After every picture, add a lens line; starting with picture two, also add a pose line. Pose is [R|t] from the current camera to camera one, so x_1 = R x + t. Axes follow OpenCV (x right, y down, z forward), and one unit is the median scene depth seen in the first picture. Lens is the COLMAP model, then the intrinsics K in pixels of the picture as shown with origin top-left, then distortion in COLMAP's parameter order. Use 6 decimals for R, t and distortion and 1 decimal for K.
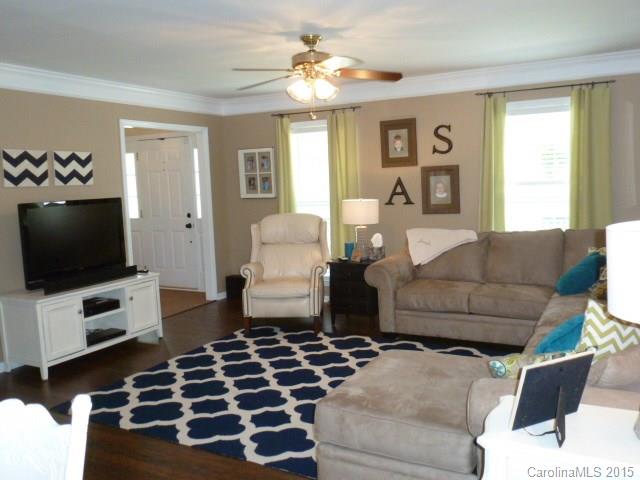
lens RADIAL K [[568.5, 0, 320.0], [0, 568.5, 240.0], [0, 0, 1]] dist [-0.037023, 0.007974]
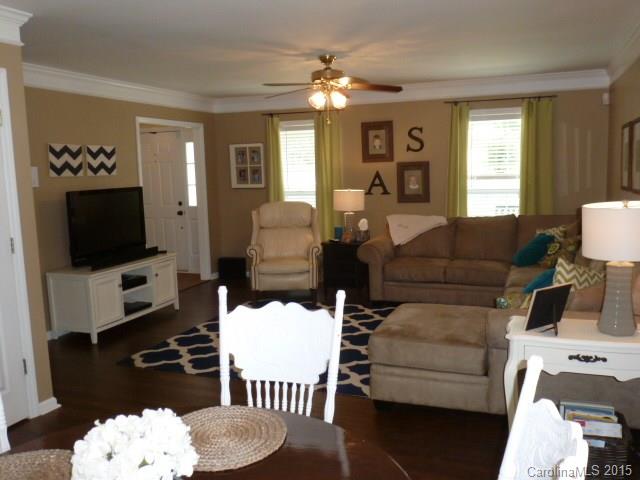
lens RADIAL K [[568.5, 0, 320.0], [0, 568.5, 240.0], [0, 0, 1]] dist [-0.037023, 0.007974]
pose [[0.992730, -0.004125, 0.120290, -0.137799], [0.002127, 0.999858, 0.016737, 0.013384], [-0.120342, -0.016359, 0.992598, -0.170997]]
